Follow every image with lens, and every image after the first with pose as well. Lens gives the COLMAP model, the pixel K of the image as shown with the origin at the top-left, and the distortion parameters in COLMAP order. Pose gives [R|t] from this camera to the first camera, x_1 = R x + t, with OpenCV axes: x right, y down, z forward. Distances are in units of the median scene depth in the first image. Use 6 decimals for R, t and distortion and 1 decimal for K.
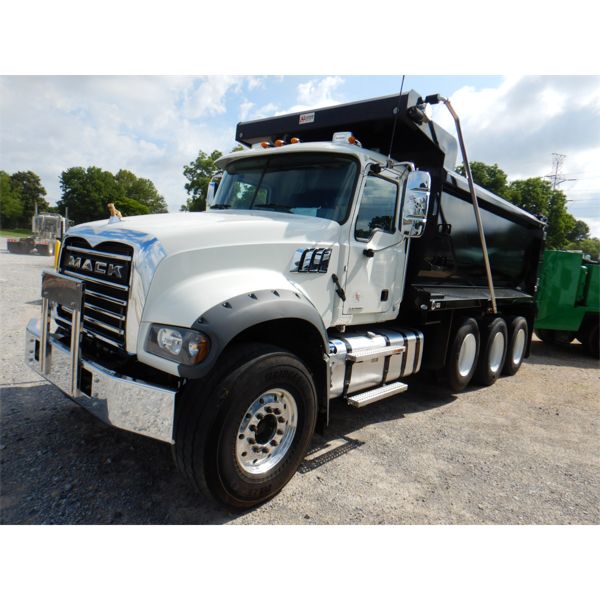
lens RADIAL K [[425.9, 0, 293.9], [0, 425.9, 298.3], [0, 0, 1]] dist [0.003922, 0.003439]
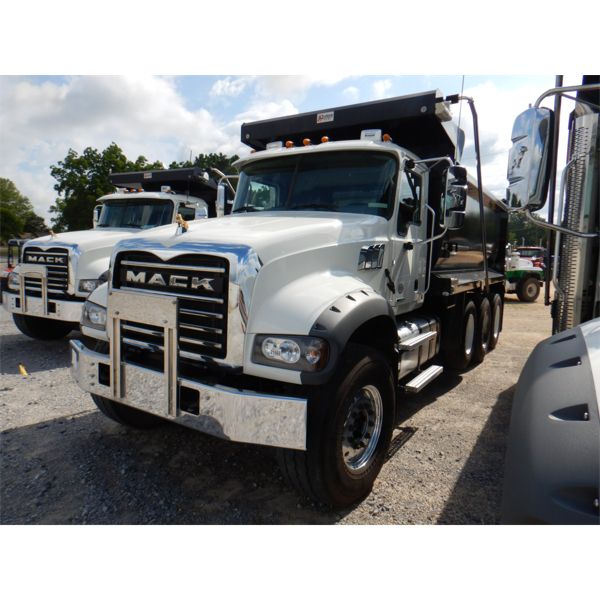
lens RADIAL K [[425.9, 0, 293.9], [0, 425.9, 298.3], [0, 0, 1]] dist [0.003922, 0.003439]
pose [[0.985299, -0.086072, 0.147570, -0.286320], [0.083120, 0.996198, 0.026071, -0.031599], [-0.149253, -0.013422, 0.988708, 0.007216]]
